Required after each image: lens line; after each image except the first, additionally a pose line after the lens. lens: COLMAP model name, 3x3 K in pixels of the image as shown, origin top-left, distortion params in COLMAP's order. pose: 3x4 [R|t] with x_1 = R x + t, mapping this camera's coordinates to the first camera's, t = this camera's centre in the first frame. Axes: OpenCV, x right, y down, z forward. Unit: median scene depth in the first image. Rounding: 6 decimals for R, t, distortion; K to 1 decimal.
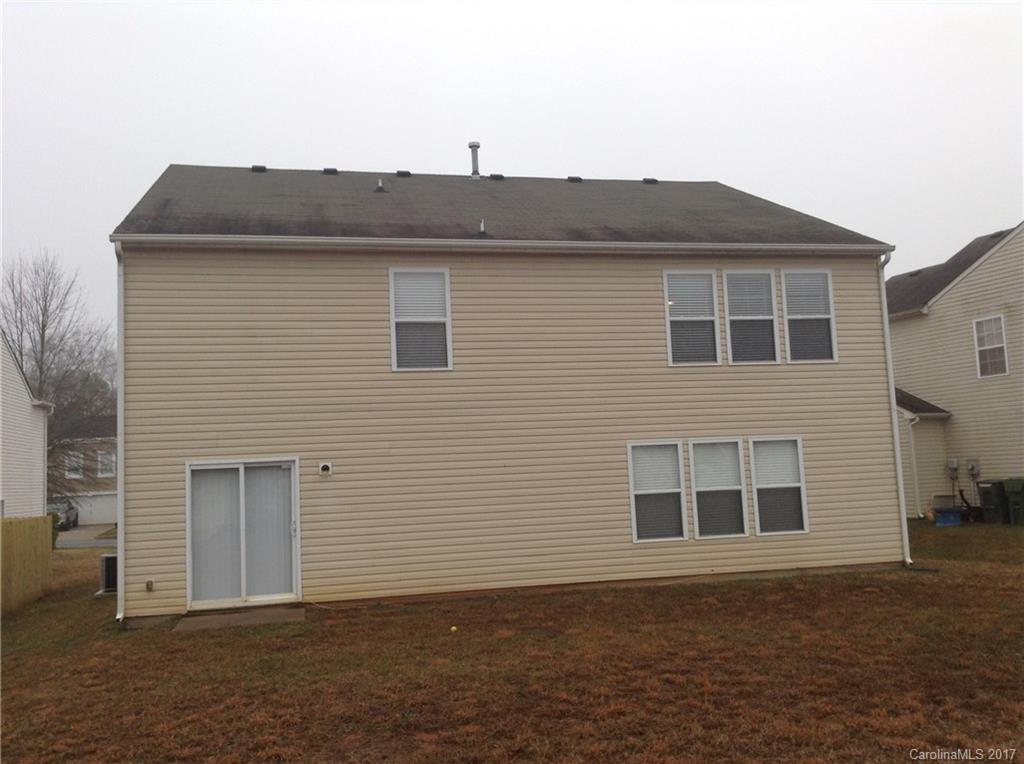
lens RADIAL K [[810.9, 0, 512.0], [0, 810.9, 382.0], [0, 0, 1]] dist [0.108325, -0.117431]
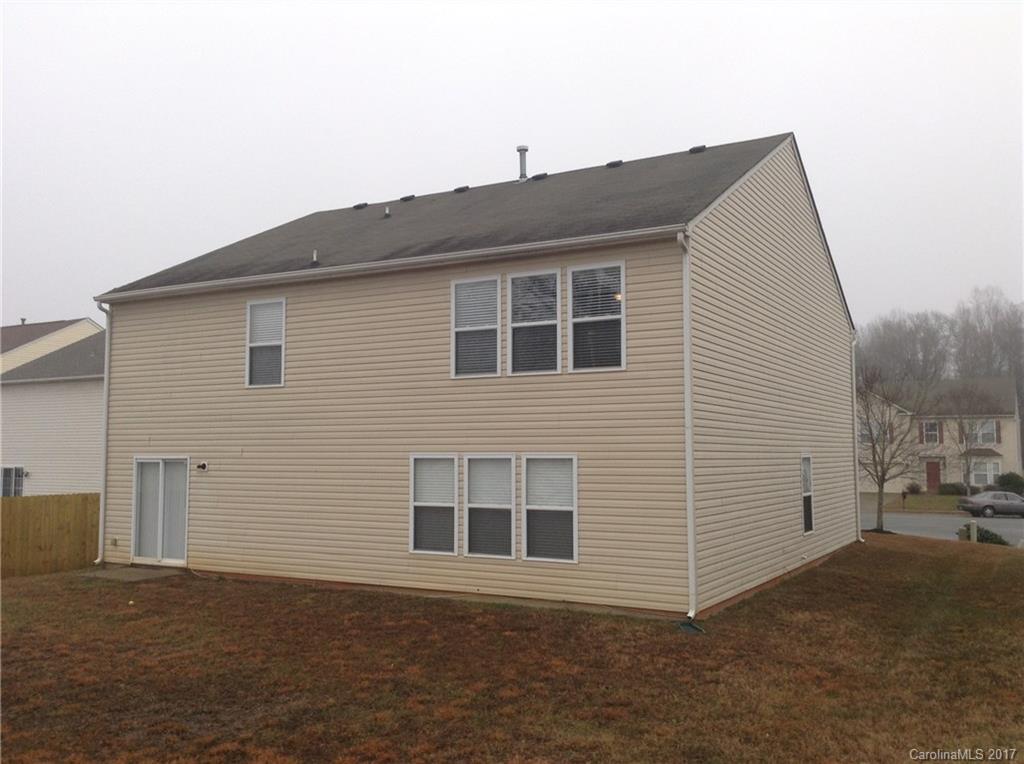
lens RADIAL K [[920.2, 0, 512.0], [0, 920.2, 382.0], [0, 0, 1]] dist [0.108306, -0.195738]
pose [[0.756025, -0.012228, -0.654428, 0.967909], [0.021702, 0.999744, 0.006391, -0.020422], [0.654183, -0.019034, 0.756097, 0.203318]]
